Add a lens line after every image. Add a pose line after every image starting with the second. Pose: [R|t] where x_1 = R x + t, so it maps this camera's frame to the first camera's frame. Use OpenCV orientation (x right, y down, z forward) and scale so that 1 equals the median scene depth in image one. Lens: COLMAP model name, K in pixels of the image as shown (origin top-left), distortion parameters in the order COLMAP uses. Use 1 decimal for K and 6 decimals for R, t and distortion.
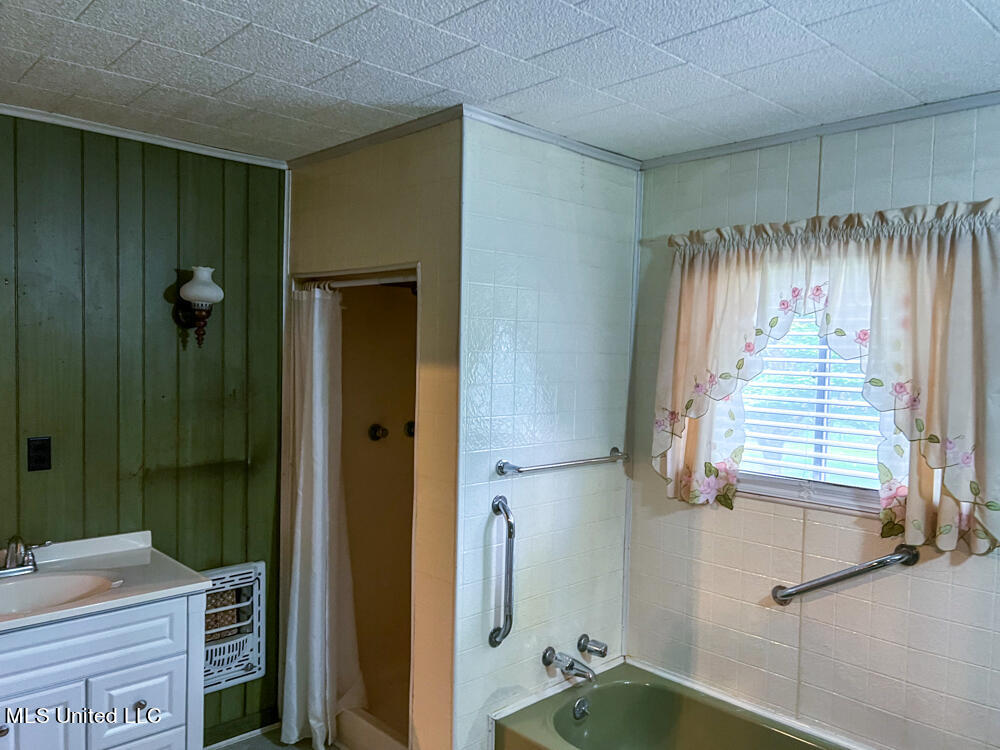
lens RADIAL K [[775.2, 0, 505.0], [0, 775.2, 381.7], [0, 0, 1]] dist [0.101544, -0.125003]
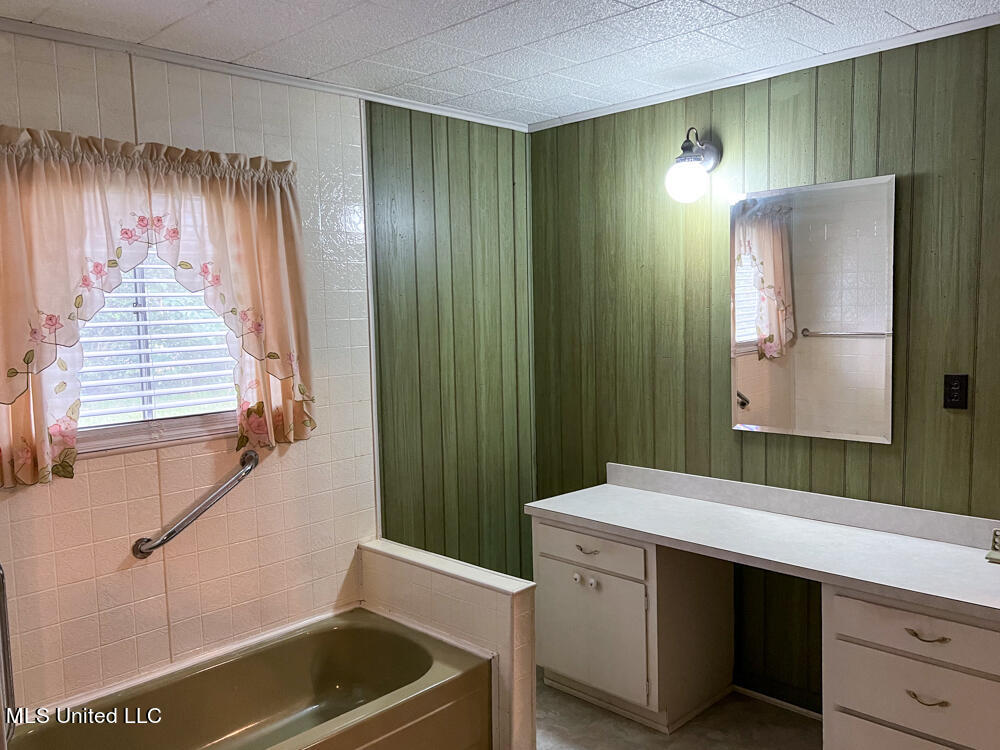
lens RADIAL K [[824.5, 0, 500.4], [0, 824.5, 364.7], [0, 0, 1]] dist [0.127973, -0.143617]
pose [[-0.020504, -0.105838, 0.994172, -0.629213], [0.063651, 0.992226, 0.106943, -0.023955], [-0.997762, 0.065473, -0.013608, 0.581302]]
